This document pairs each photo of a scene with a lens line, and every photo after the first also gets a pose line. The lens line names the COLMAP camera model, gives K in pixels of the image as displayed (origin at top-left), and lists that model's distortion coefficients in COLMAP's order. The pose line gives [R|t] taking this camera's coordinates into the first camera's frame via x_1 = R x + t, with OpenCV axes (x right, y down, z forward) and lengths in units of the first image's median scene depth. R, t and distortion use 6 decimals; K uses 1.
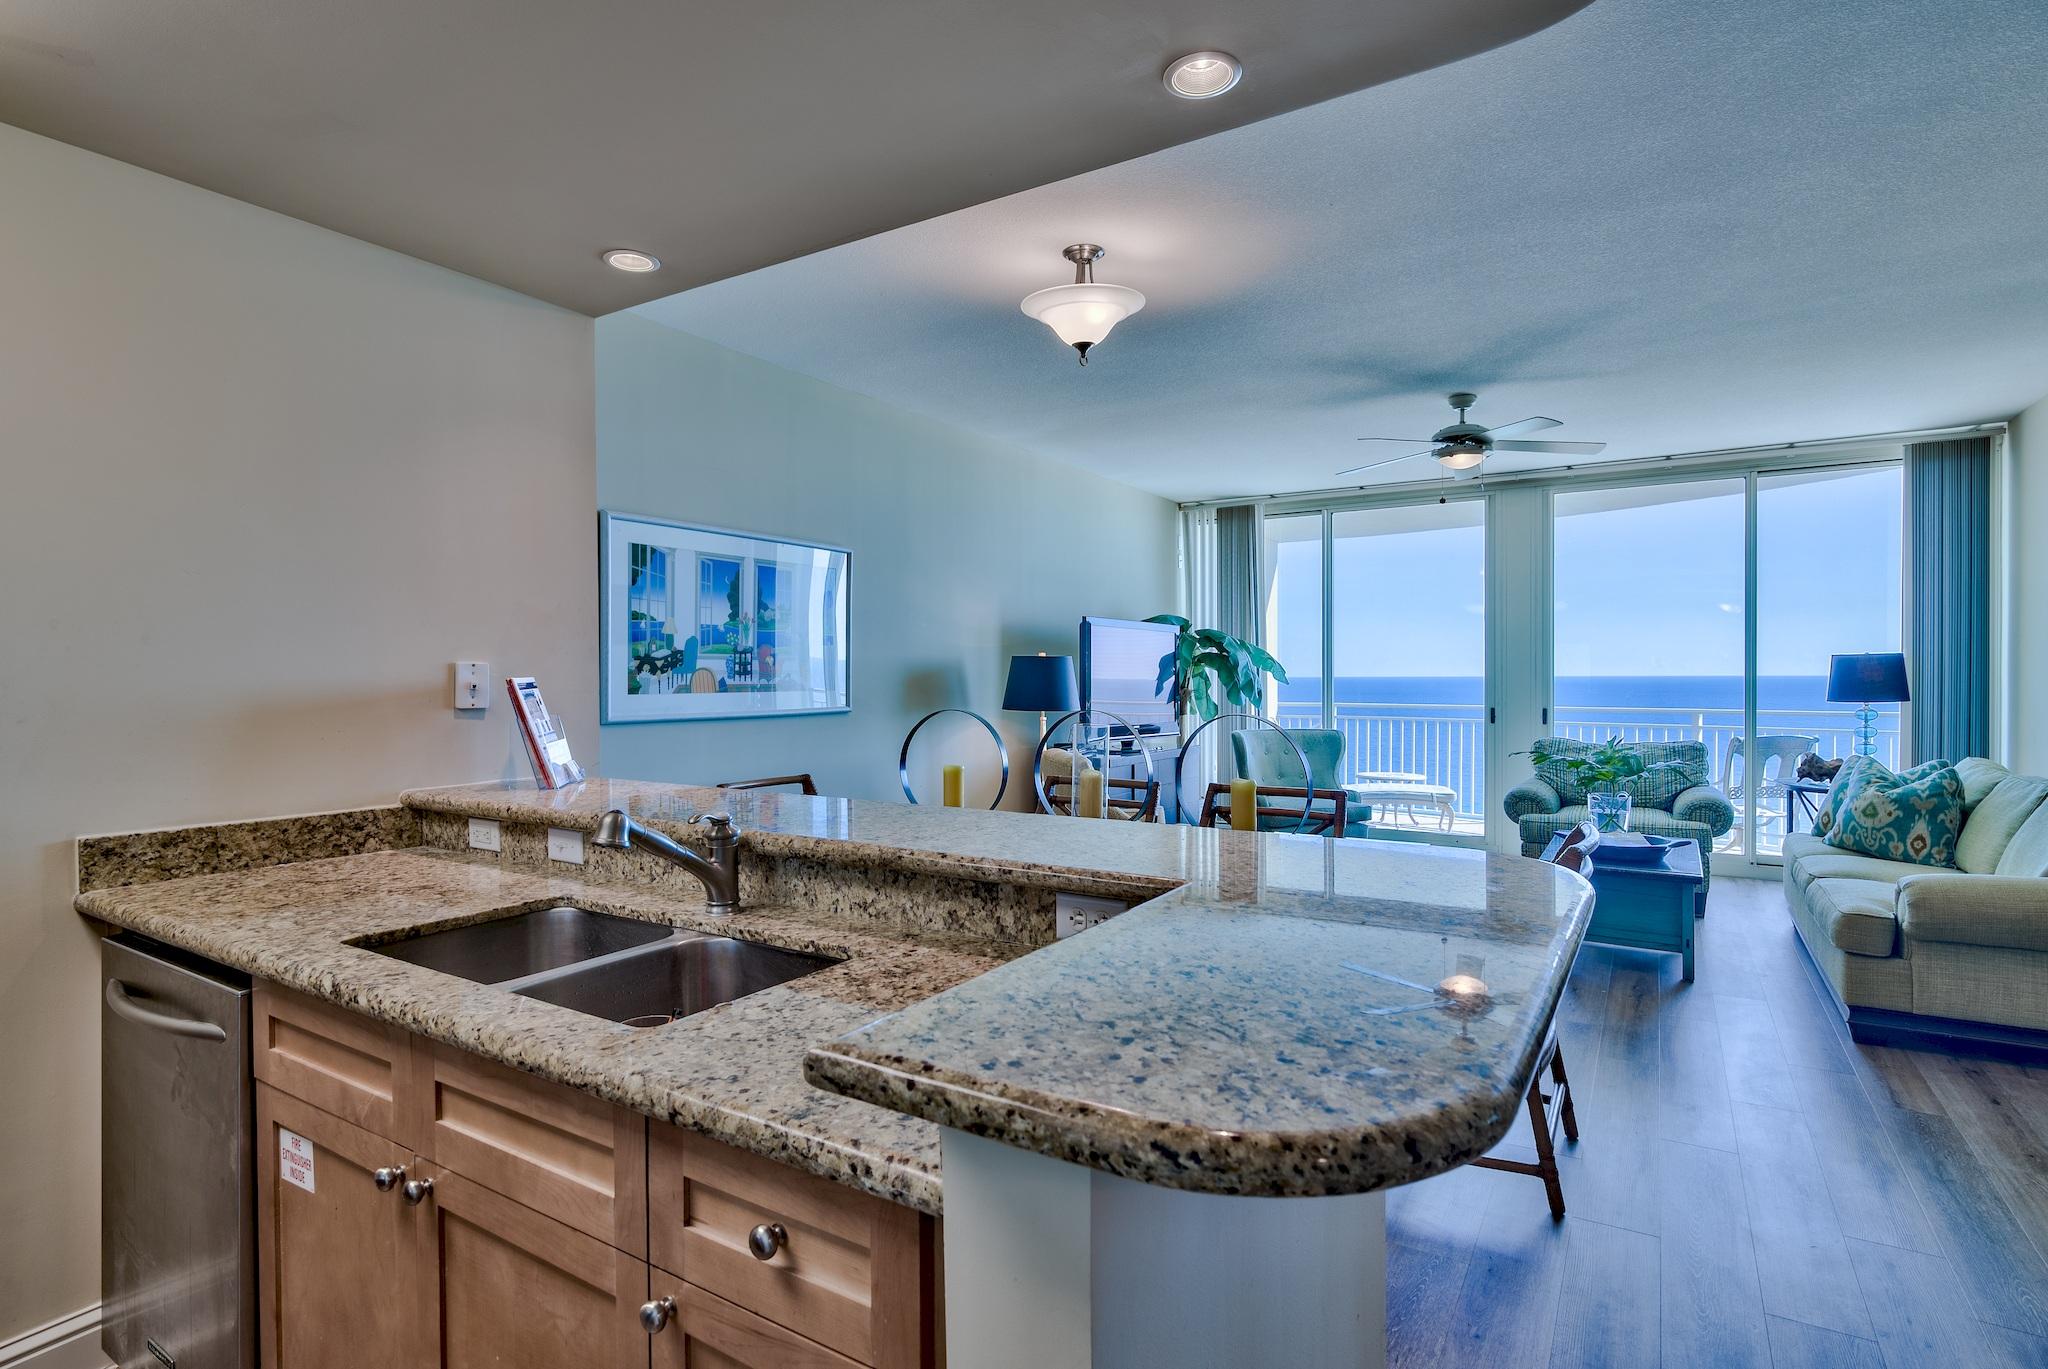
lens RADIAL K [[1013.5, 0, 1010.1], [0, 1013.5, 683.3], [0, 0, 1]] dist [0.000128, -0.000542]
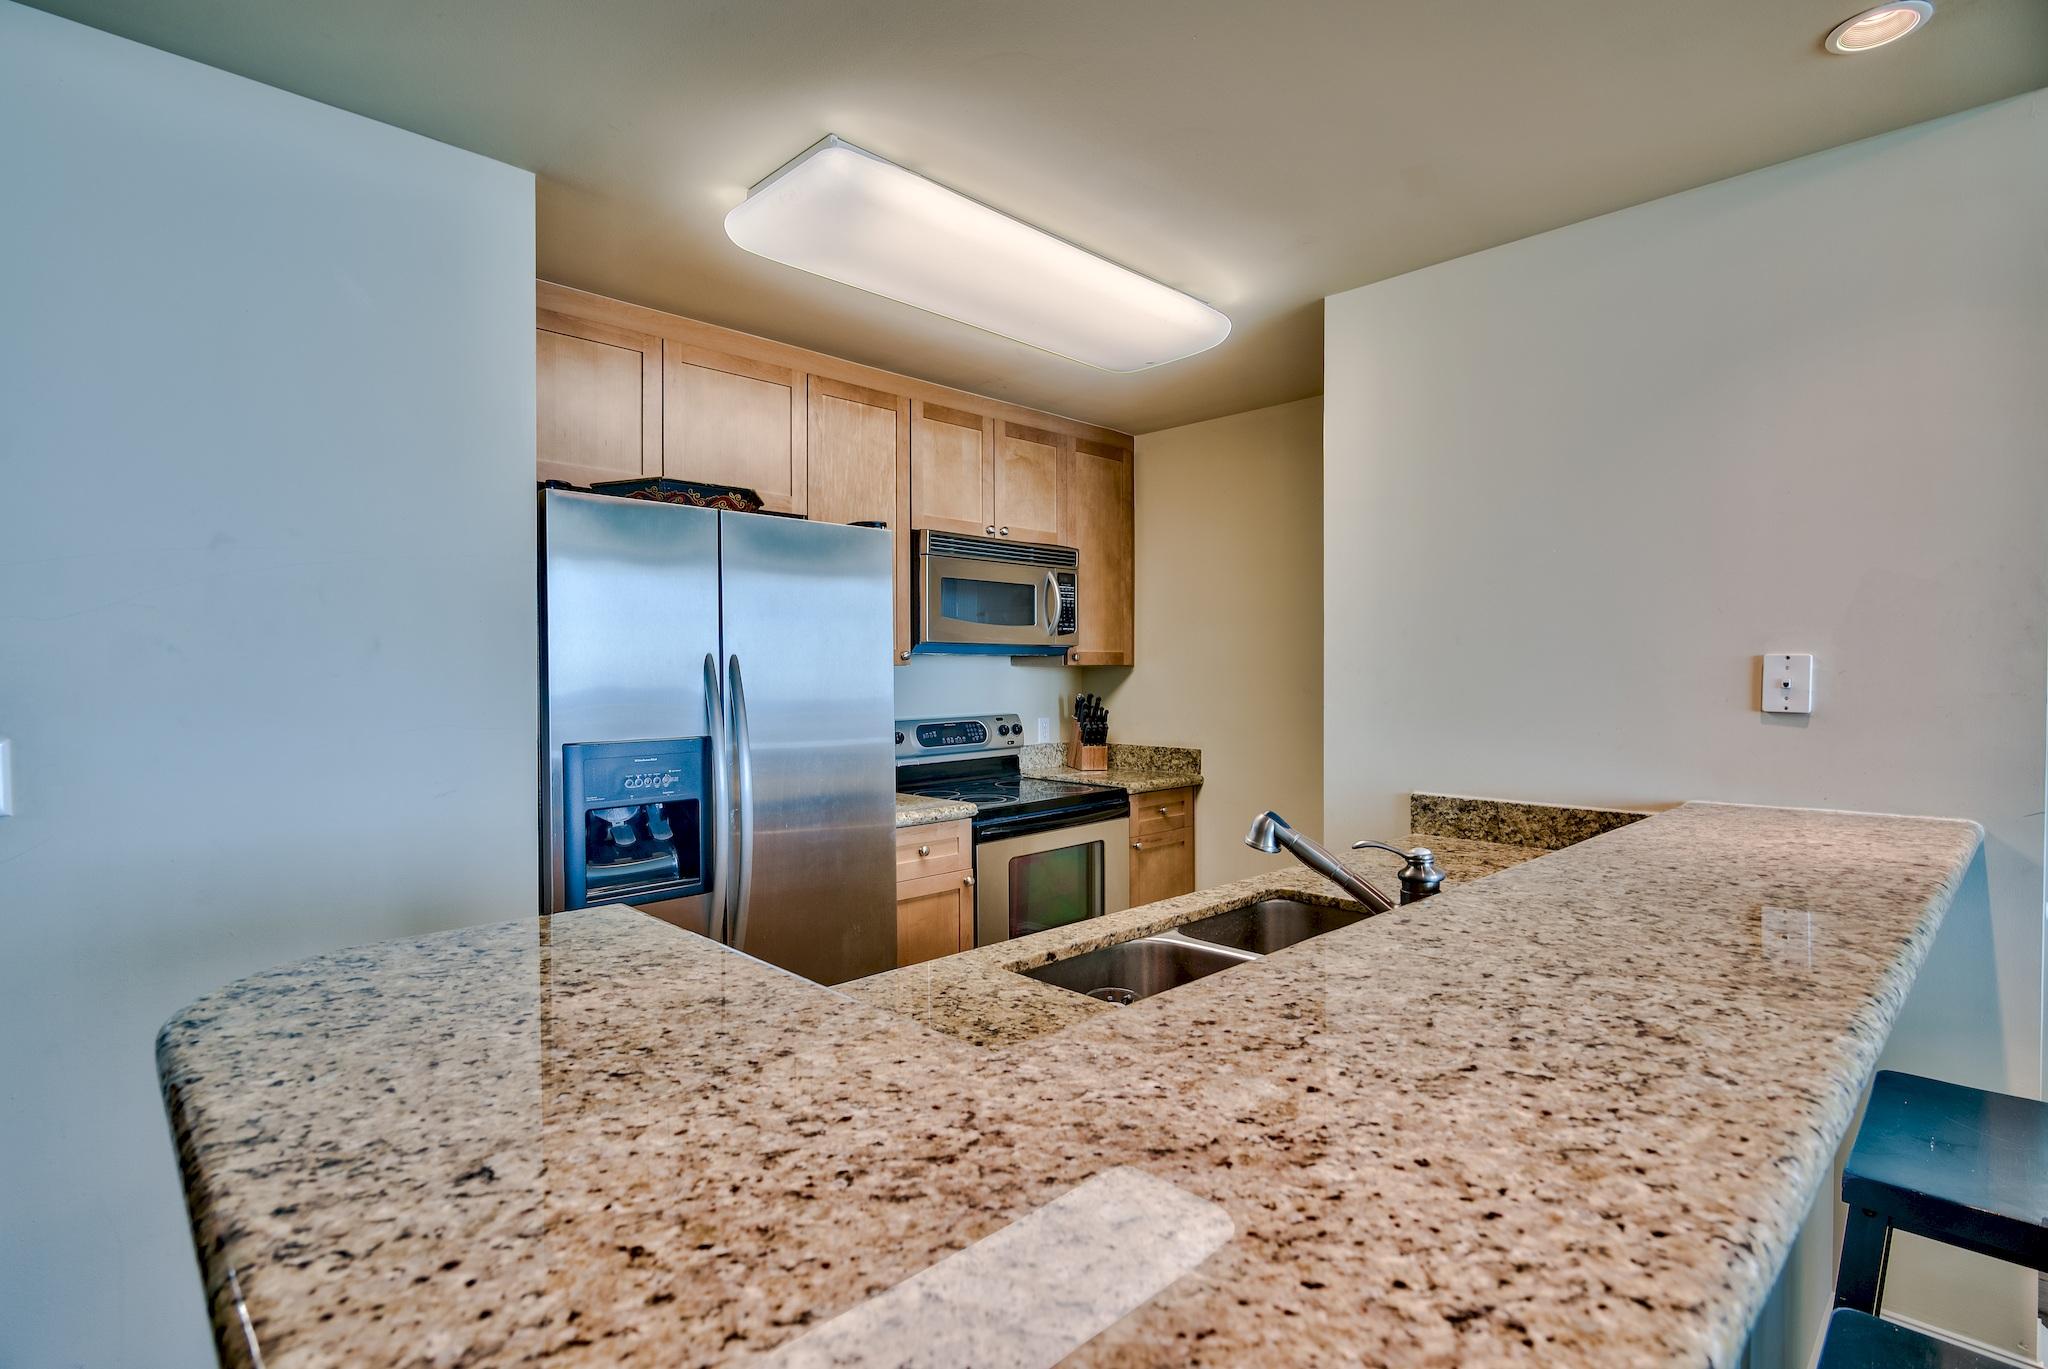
lens RADIAL K [[1013.5, 0, 1010.1], [0, 1013.5, 683.3], [0, 0, 1]] dist [0.000128, -0.000542]
pose [[-0.234547, 0.015814, -0.971976, 0.741972], [-0.003996, 0.999844, 0.017232, -0.017613], [0.972097, 0.007926, -0.234447, 1.181876]]
